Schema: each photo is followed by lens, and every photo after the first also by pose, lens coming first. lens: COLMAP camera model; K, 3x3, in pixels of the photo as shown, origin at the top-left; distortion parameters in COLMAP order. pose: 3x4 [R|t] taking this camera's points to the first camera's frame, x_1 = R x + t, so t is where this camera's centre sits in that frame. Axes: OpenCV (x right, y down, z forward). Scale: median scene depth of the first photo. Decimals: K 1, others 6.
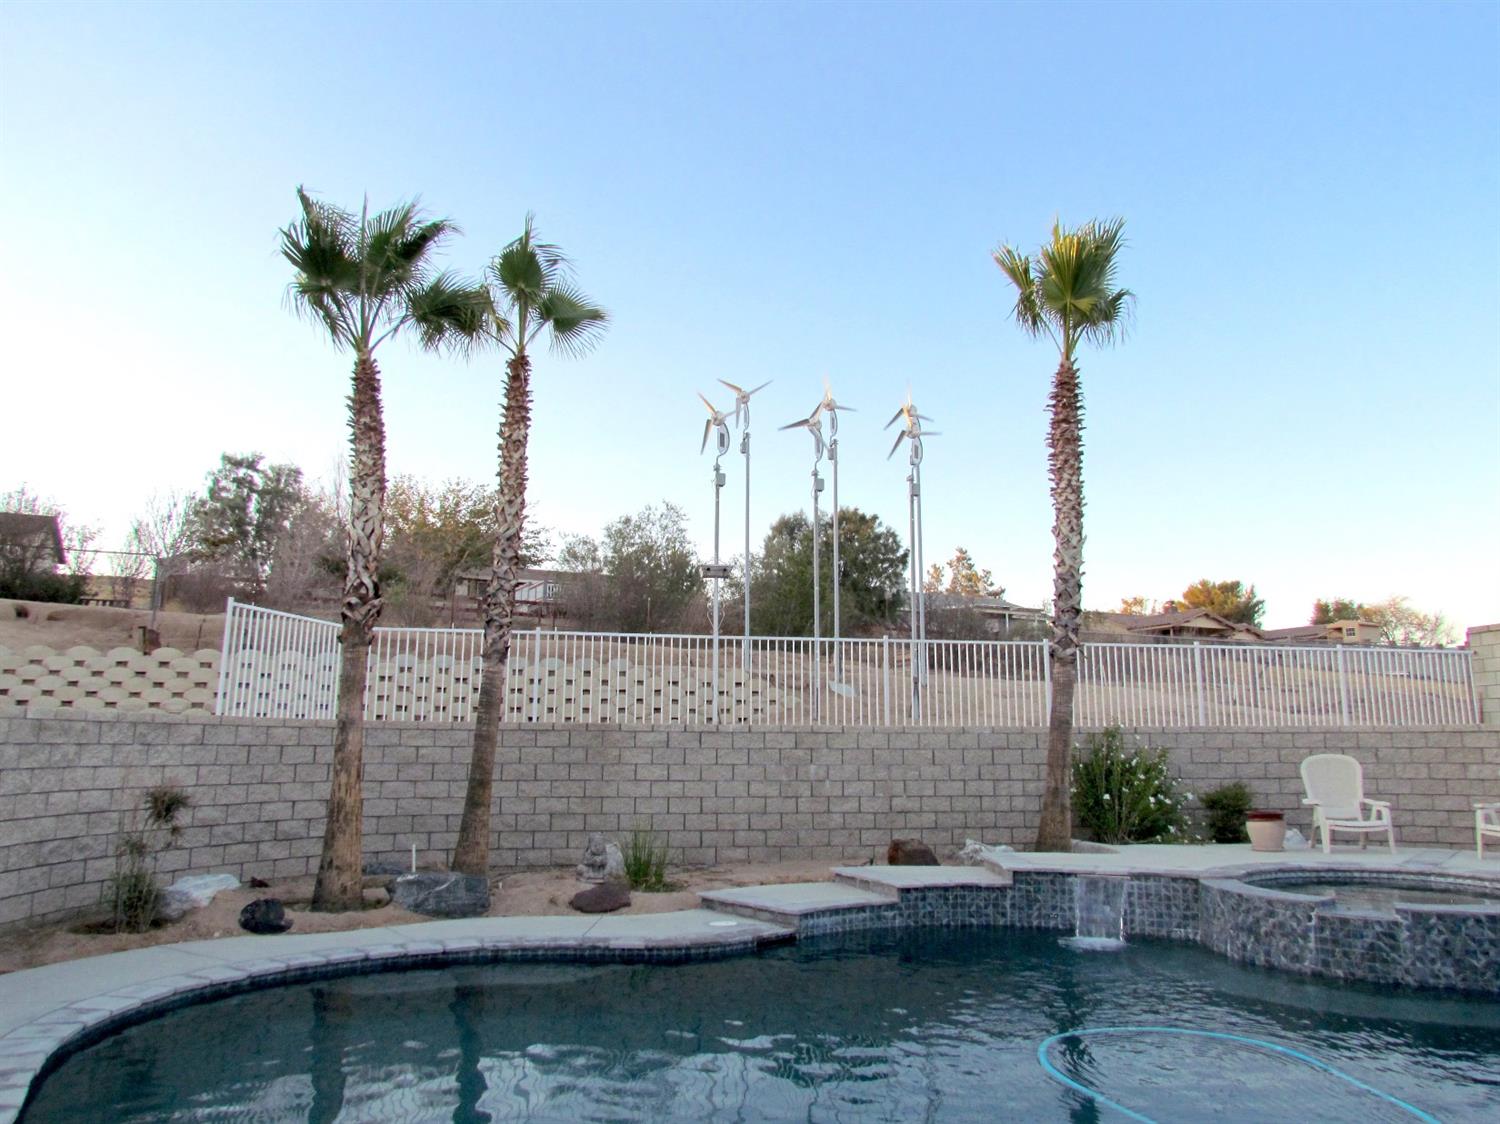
lens RADIAL K [[1063.6, 0, 756.4], [0, 1063.6, 558.5], [0, 0, 1]] dist [-0.034721, 0.023968]
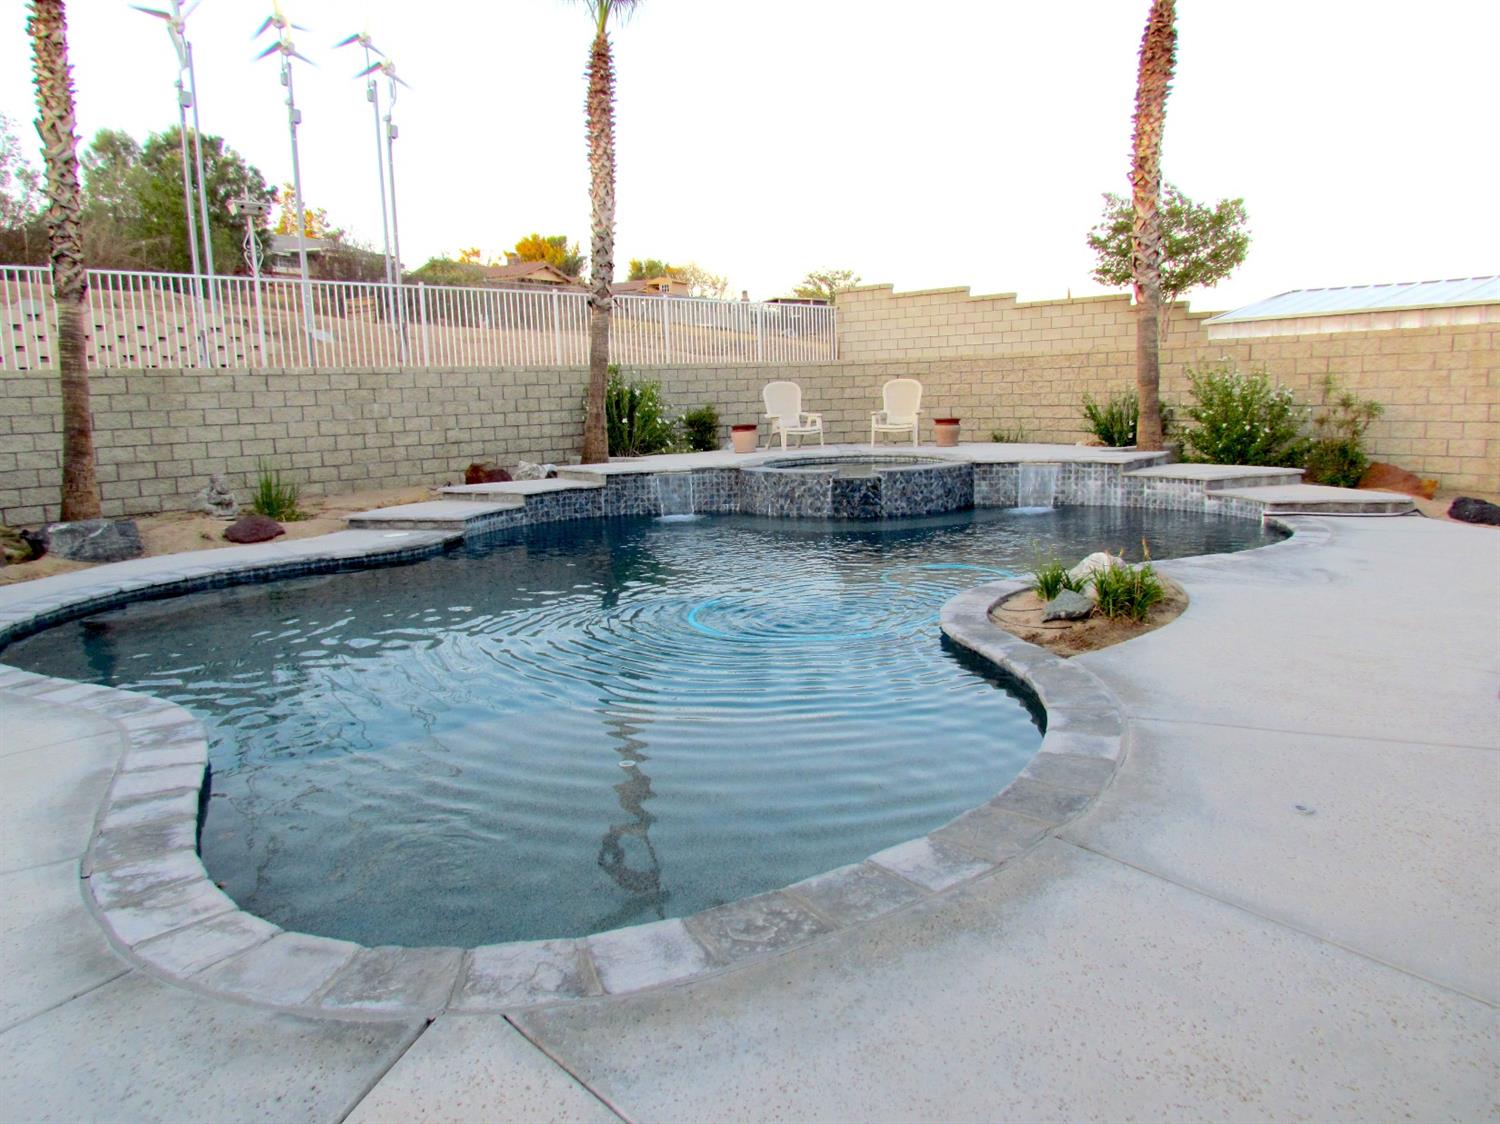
lens RADIAL K [[1058.3, 0, 756.0], [0, 1058.3, 555.9], [0, 0, 1]] dist [-0.024687, -0.007549]
pose [[0.811119, -0.117831, 0.572889, -0.281091], [-0.070984, 0.952424, 0.296395, -0.003151], [-0.580558, -0.281077, 0.764165, -0.088859]]
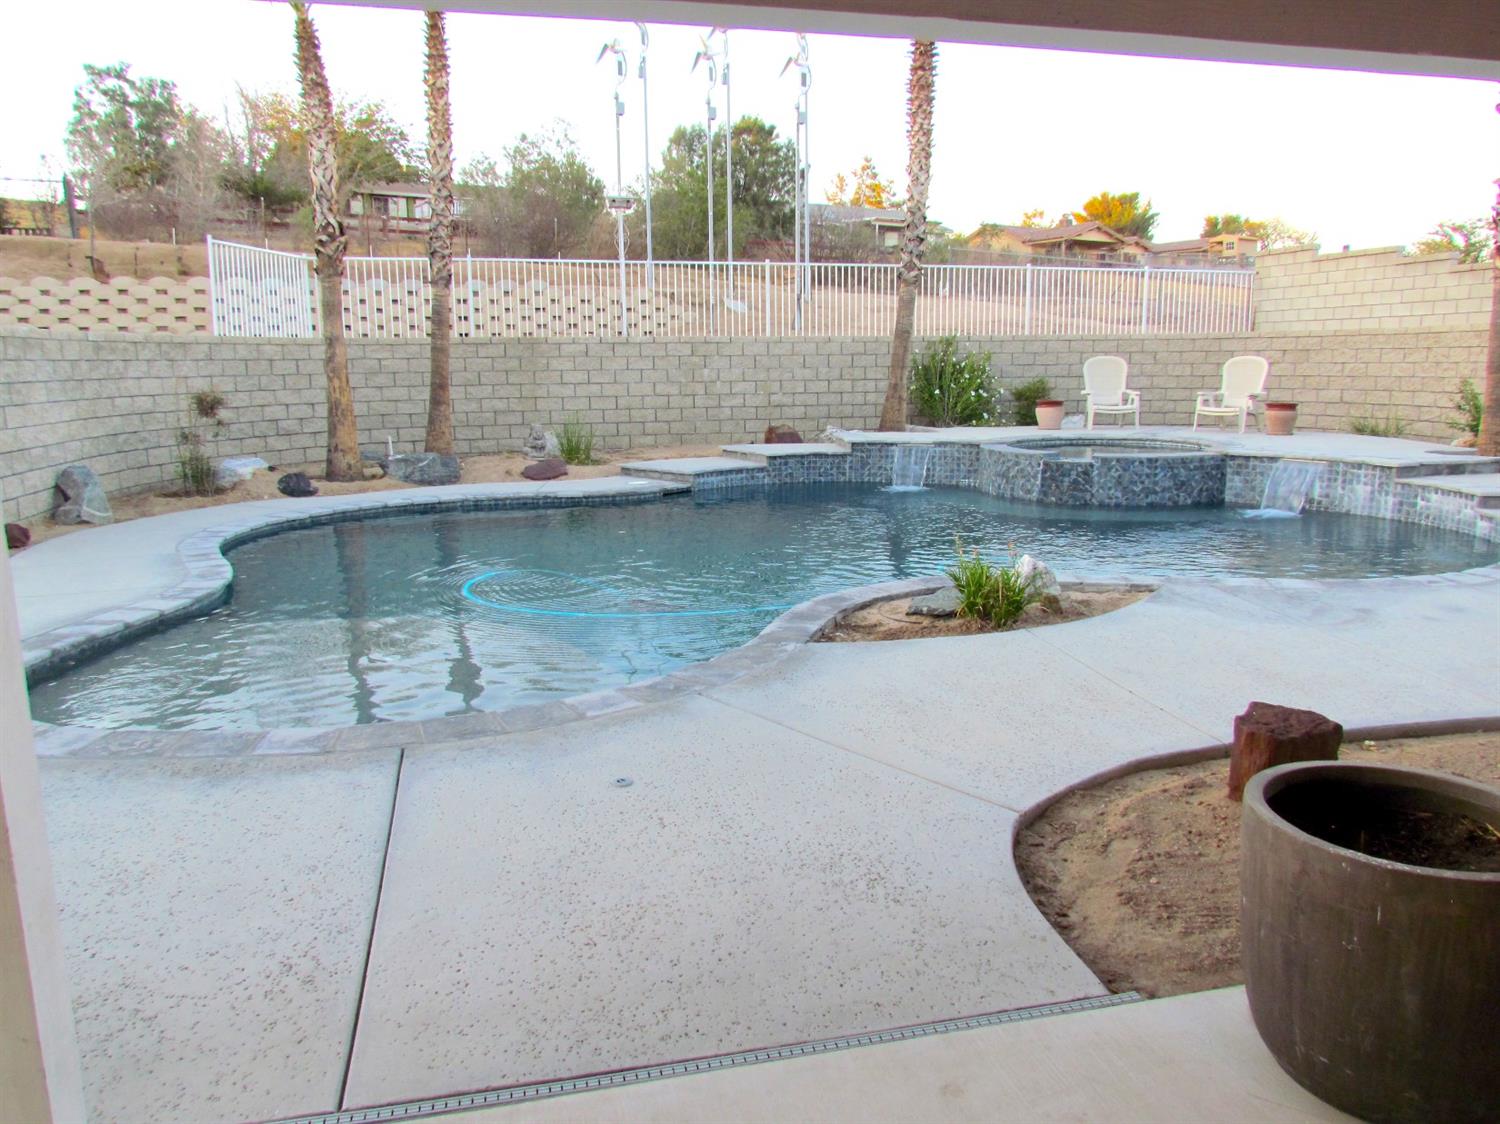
lens RADIAL K [[1058.3, 0, 756.0], [0, 1058.3, 555.9], [0, 0, 1]] dist [-0.024687, -0.007549]
pose [[0.996249, -0.028263, 0.081785, 0.004344], [-0.002126, 0.936872, 0.349665, -0.033524], [-0.086505, -0.348528, 0.933298, -0.239448]]
